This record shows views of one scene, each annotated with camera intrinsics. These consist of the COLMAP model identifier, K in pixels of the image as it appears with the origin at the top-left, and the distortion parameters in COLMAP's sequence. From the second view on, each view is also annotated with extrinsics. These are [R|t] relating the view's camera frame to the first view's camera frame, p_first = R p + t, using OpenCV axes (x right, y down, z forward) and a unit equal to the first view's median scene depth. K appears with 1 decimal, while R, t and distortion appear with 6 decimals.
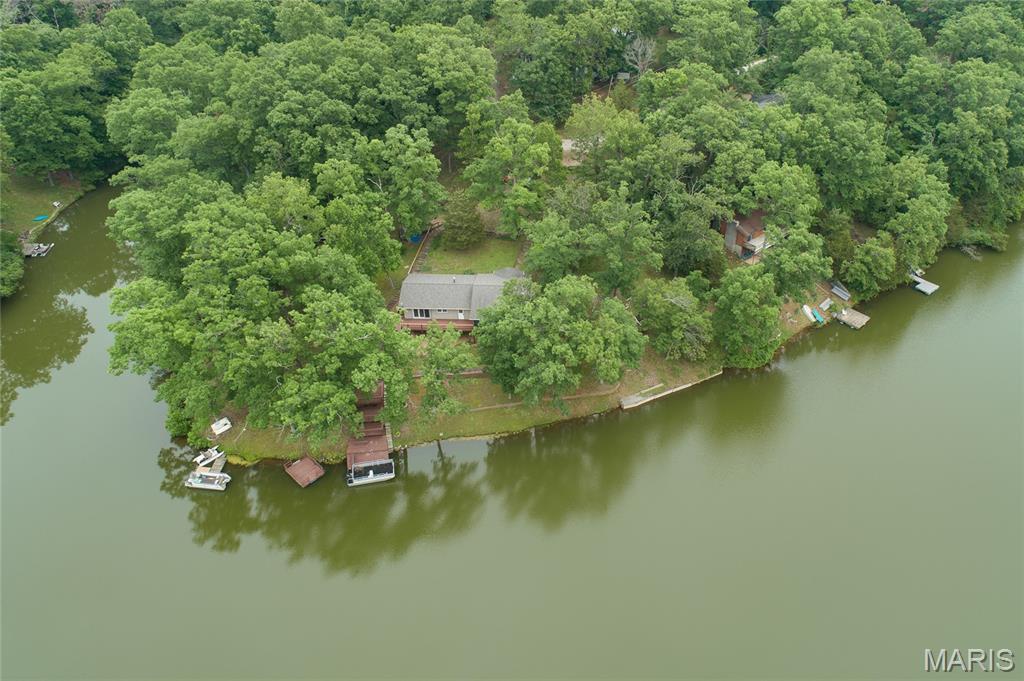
lens RADIAL K [[680.8, 0, 512.0], [0, 680.8, 340.5], [0, 0, 1]] dist [-0.004429, -0.000874]
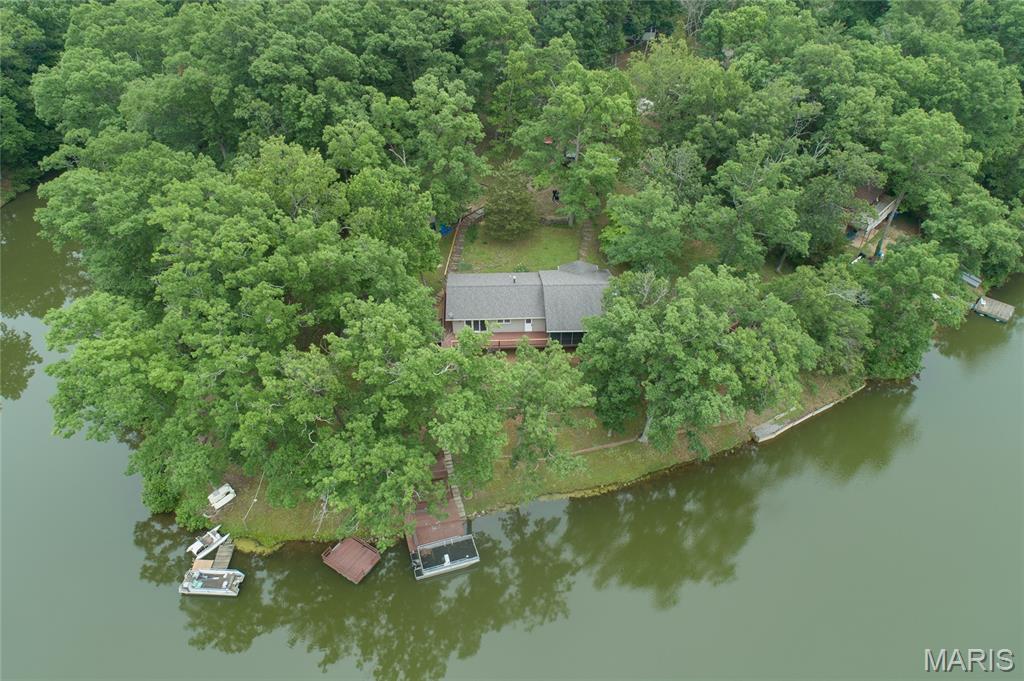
lens RADIAL K [[698.0, 0, 513.4], [0, 698.0, 380.1], [0, 0, 1]] dist [0.000407, -0.002167]
pose [[0.998439, -0.044619, 0.033607, -0.132725], [0.042795, 0.997668, 0.053177, -0.021271], [-0.035902, -0.051656, 0.998019, 0.247860]]
